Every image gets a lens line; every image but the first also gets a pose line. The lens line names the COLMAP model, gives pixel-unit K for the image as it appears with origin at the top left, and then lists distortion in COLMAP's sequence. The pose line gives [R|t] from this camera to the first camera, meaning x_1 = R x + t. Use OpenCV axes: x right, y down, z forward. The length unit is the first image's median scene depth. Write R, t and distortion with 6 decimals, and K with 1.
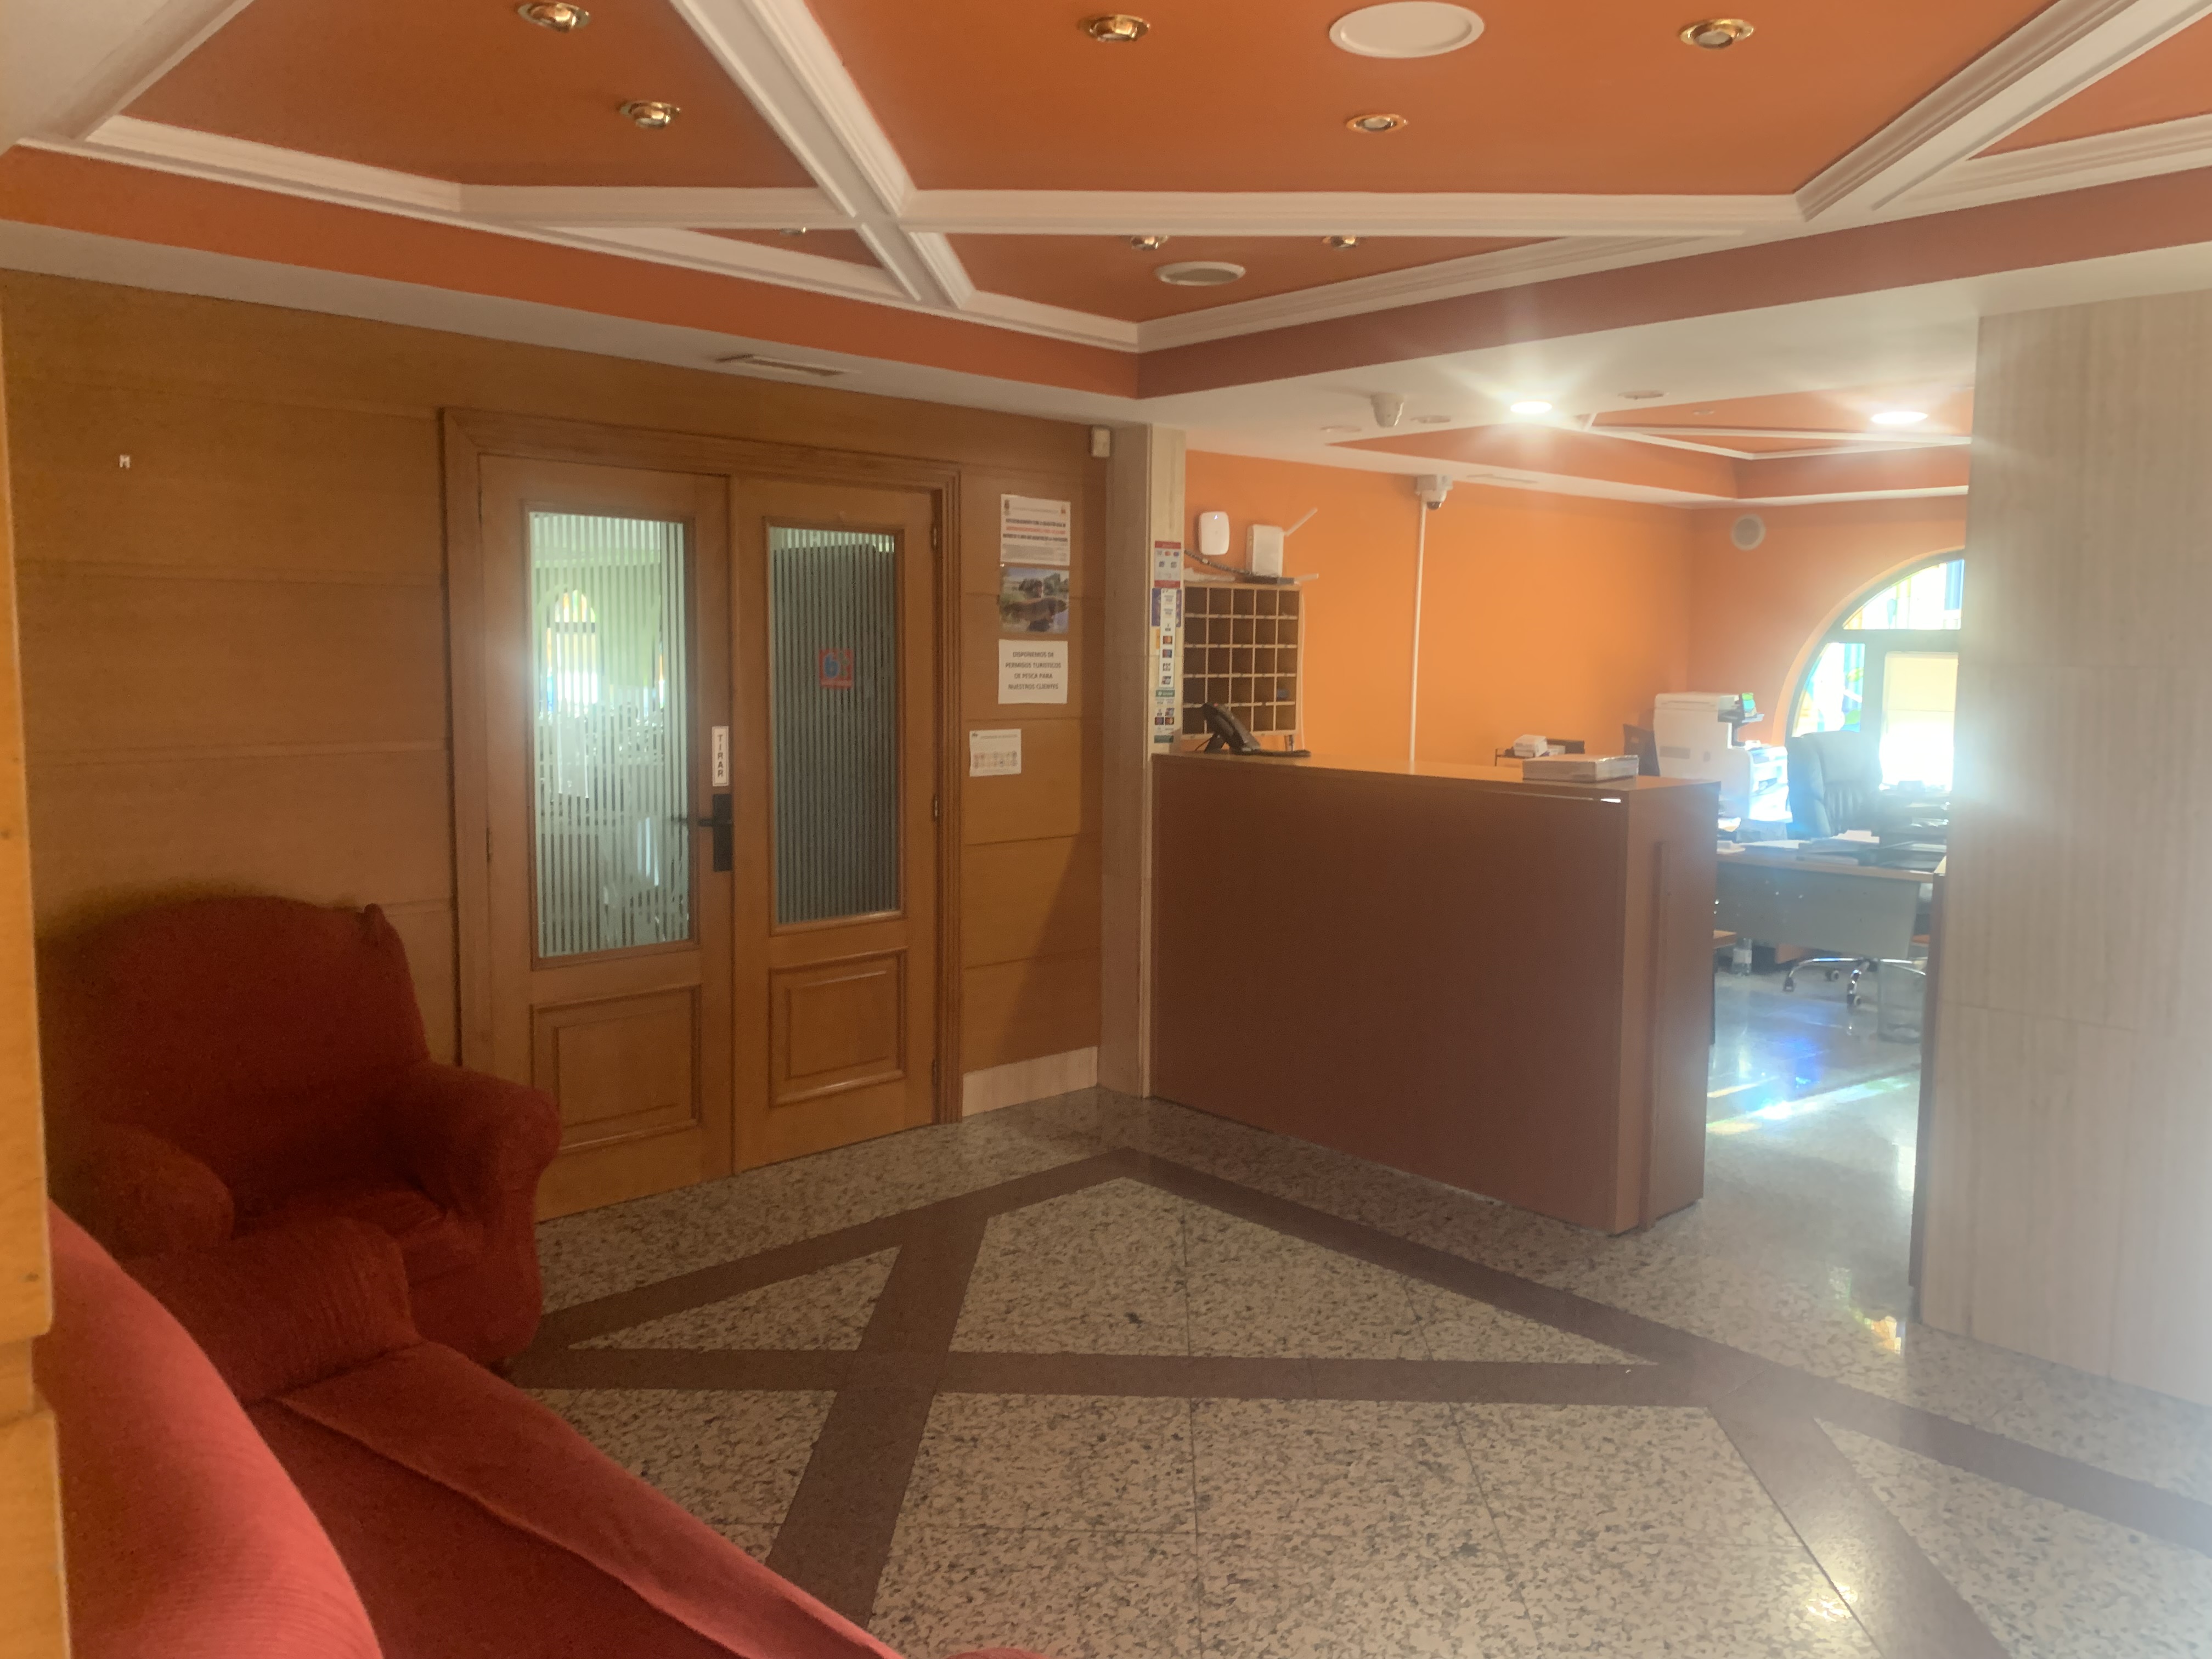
lens RADIAL K [[1672.5, 0, 1083.8], [0, 1672.5, 825.0], [0, 0, 1]] dist [0.082744, -0.001985]
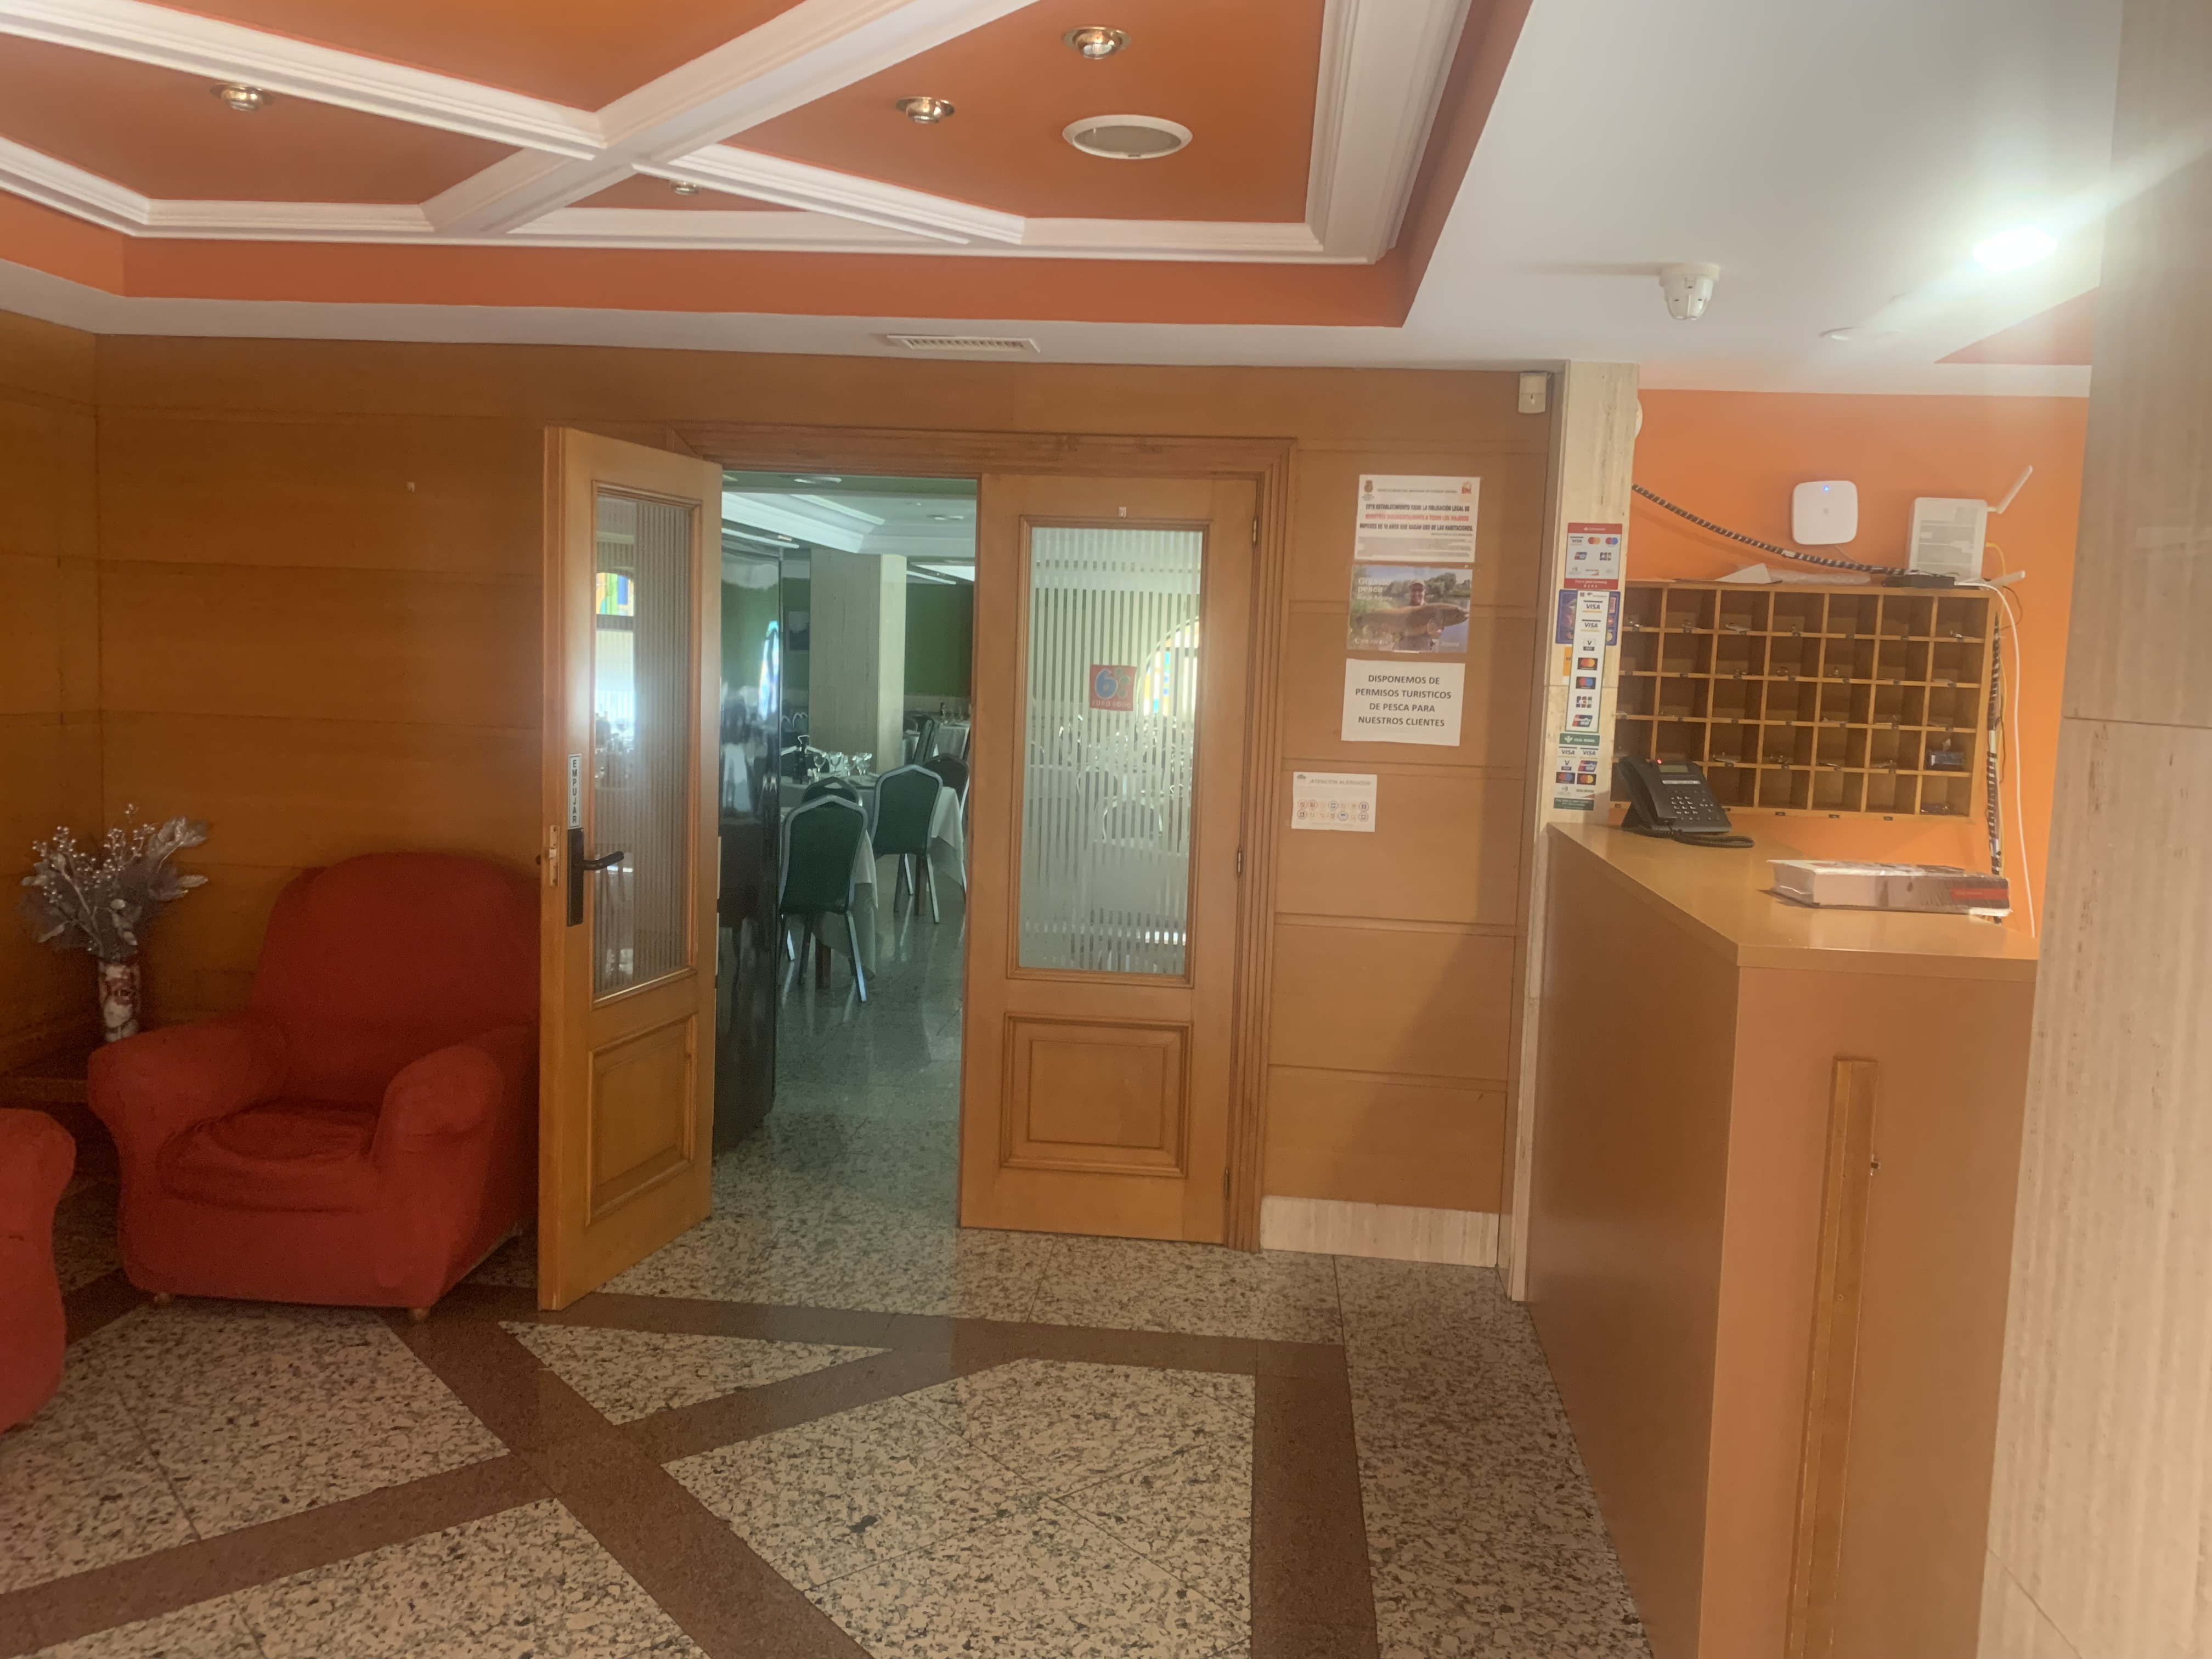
lens RADIAL K [[1626.1, 0, 864.6], [0, 1626.1, 826.6], [0, 0, 1]] dist [0.084287, -0.129558]
pose [[0.656055, 0.092754, -0.748992, 0.380420], [-0.107678, 0.993770, 0.028750, -0.030392], [0.746992, 0.061788, 0.661955, 0.327787]]
